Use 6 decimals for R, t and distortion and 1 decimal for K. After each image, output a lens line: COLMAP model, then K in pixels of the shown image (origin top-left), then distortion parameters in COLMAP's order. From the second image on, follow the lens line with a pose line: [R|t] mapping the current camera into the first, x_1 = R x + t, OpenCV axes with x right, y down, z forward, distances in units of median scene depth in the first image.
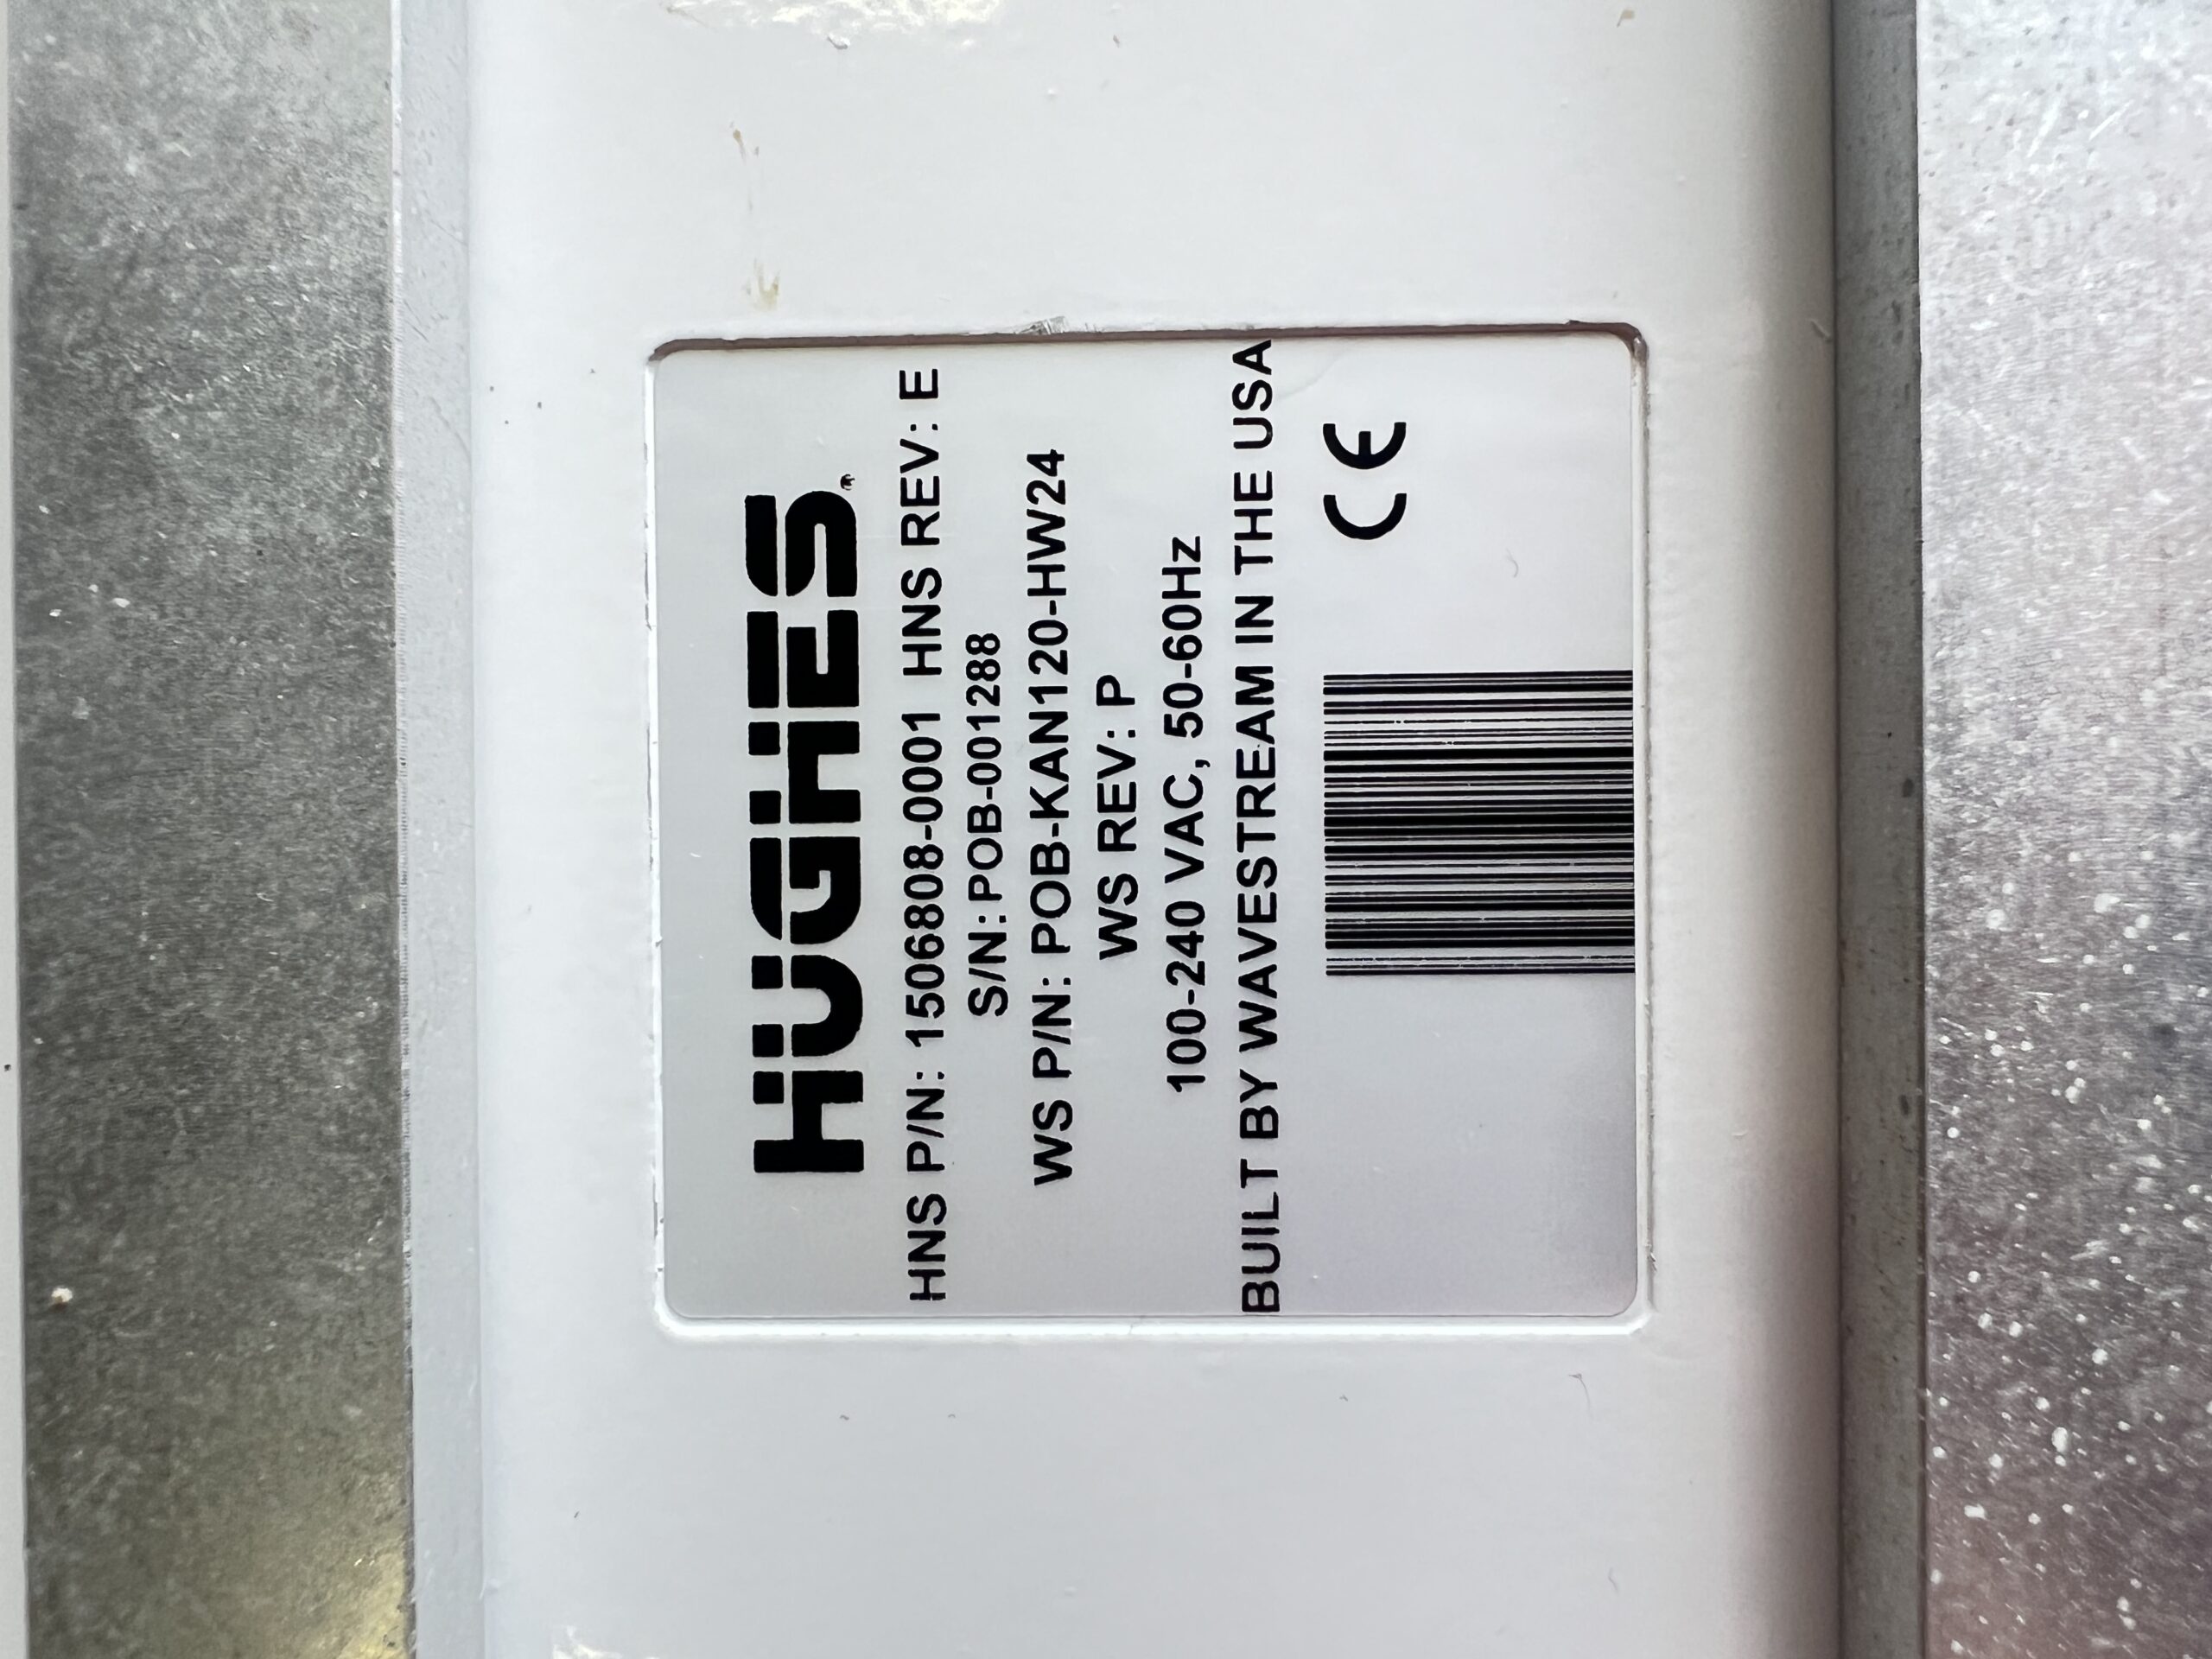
lens RADIAL K [[1655.9, 0, 1103.2], [0, 1655.9, 839.3], [0, 0, 1]] dist [0.011006, 0.001015]
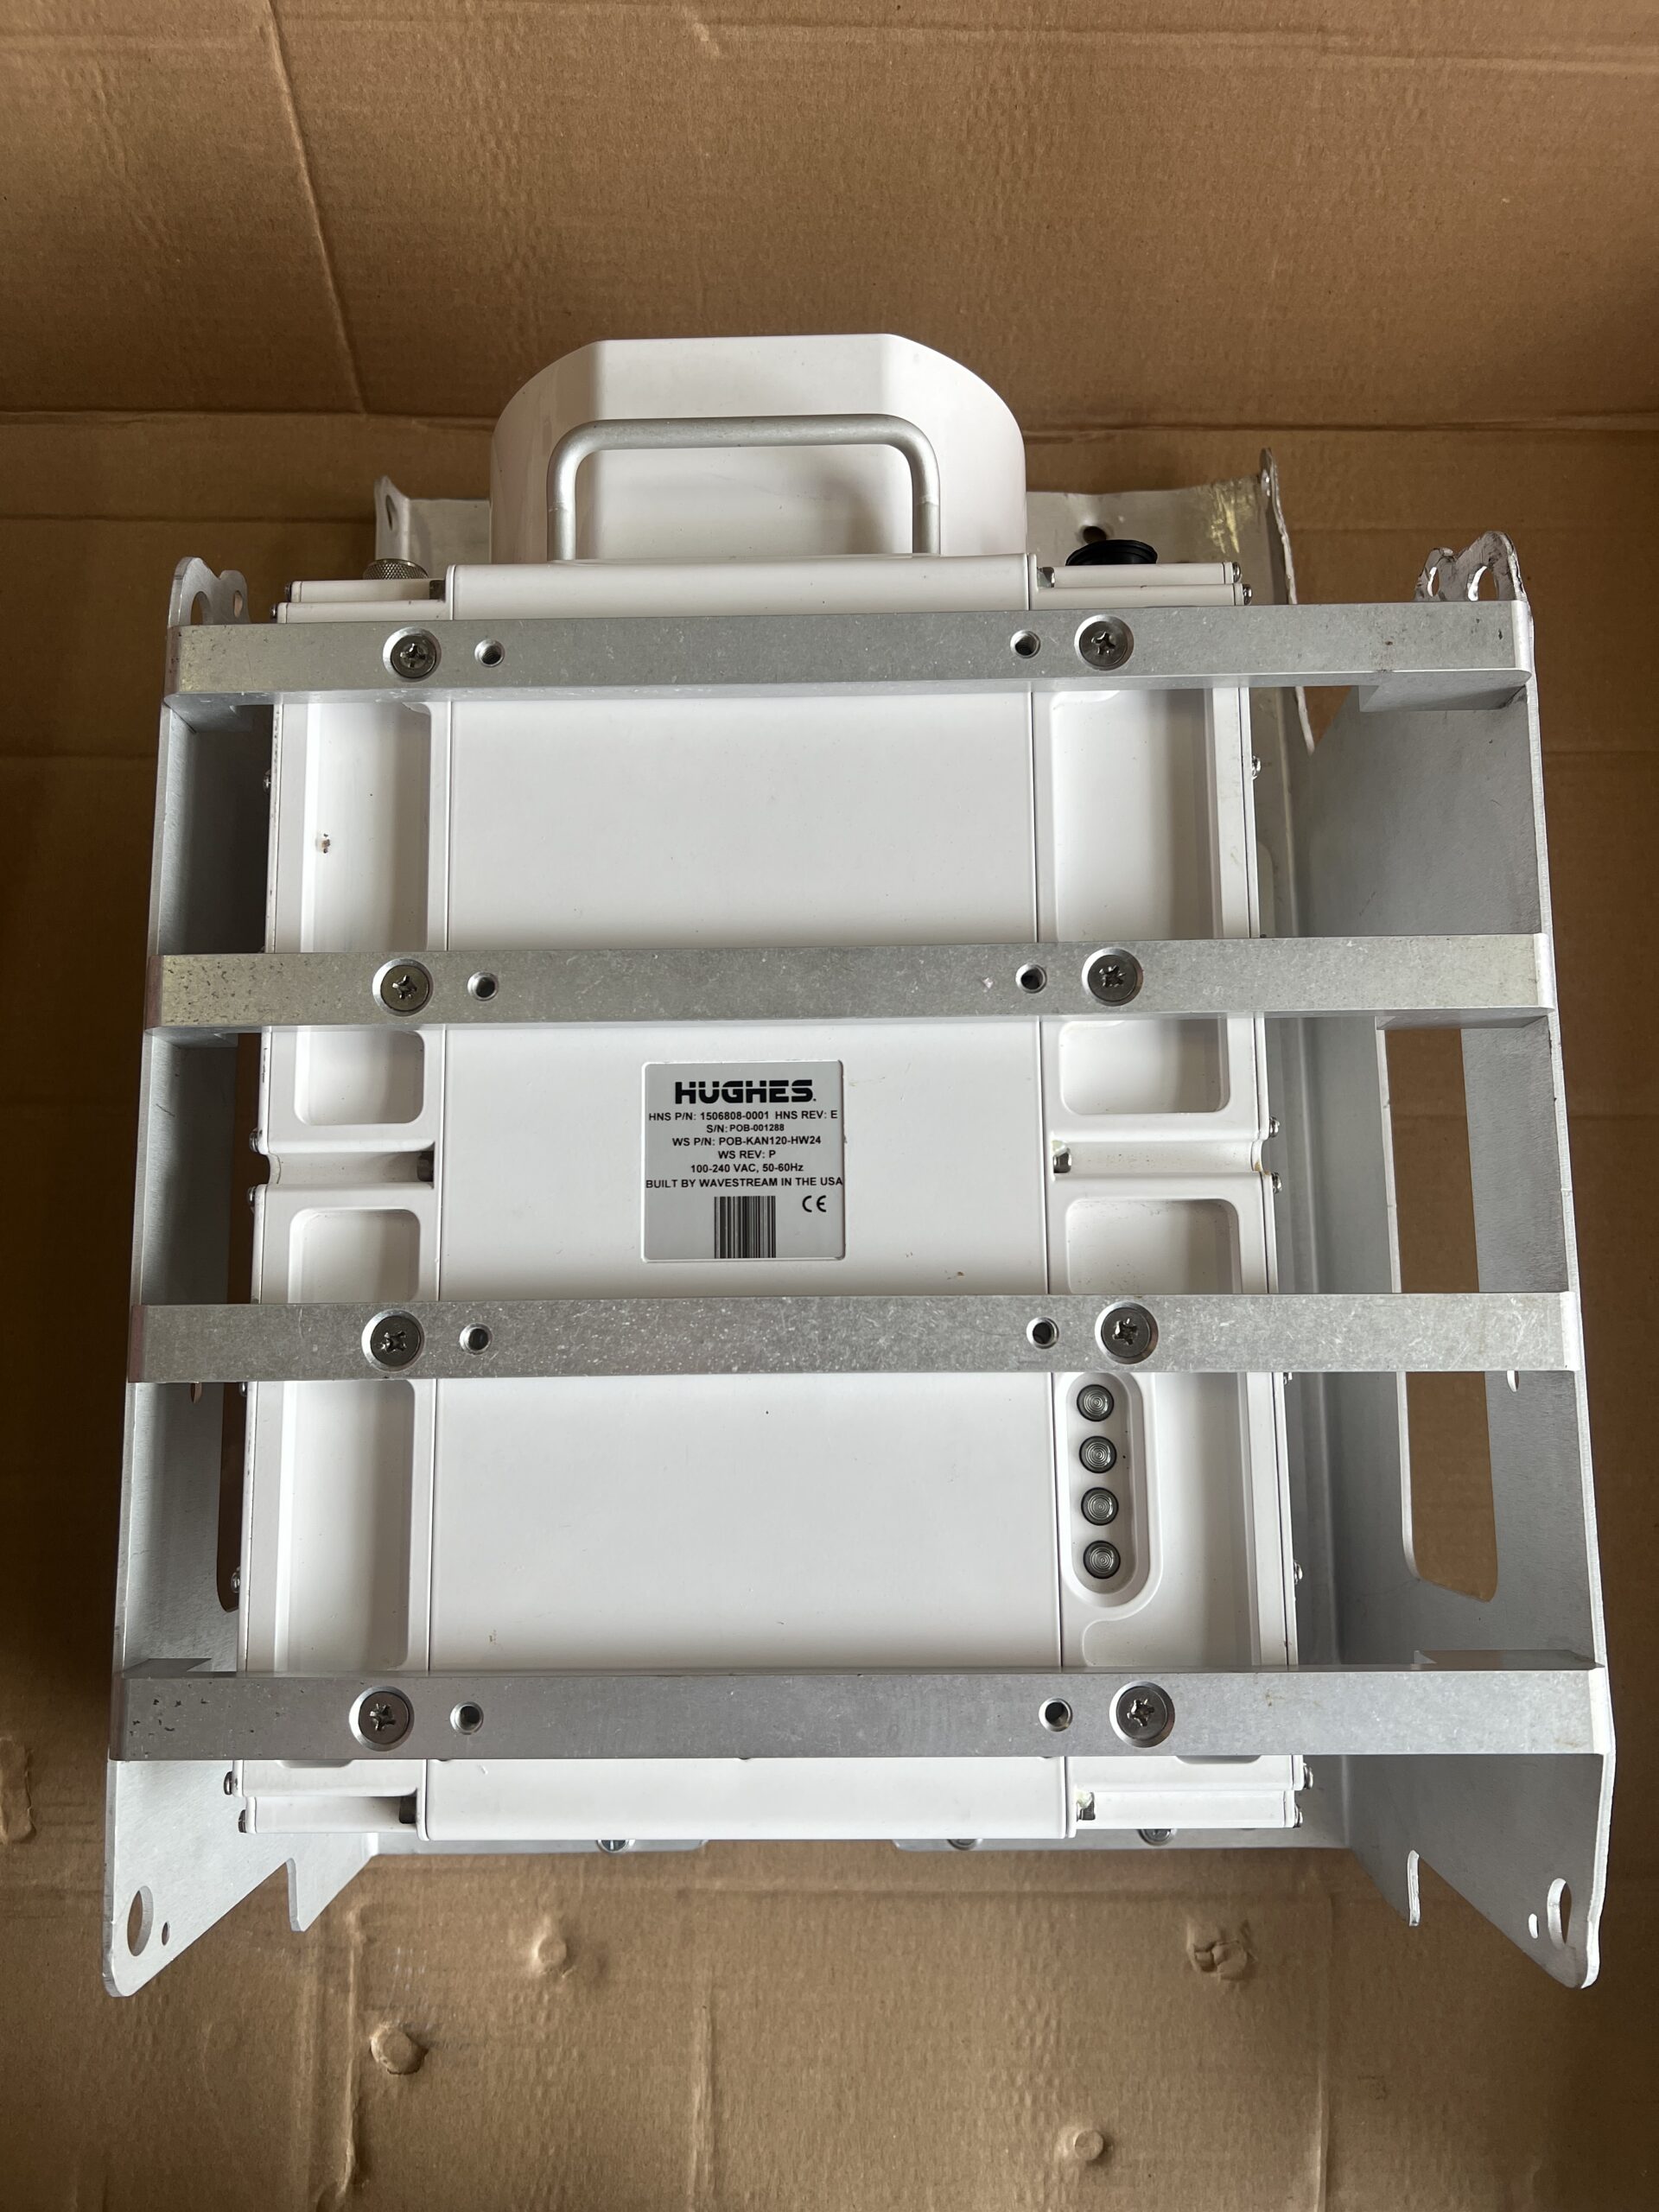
lens RADIAL K [[1655.9, 0, 831.0], [0, 1655.9, 1109.5], [0, 0, 1]] dist [0.011006, 0.001015]
pose [[0.001927, 0.992711, -0.120505, 0.470536], [-0.999651, 0.005089, 0.025931, -0.392959], [0.026355, 0.120413, 0.992374, -3.909058]]
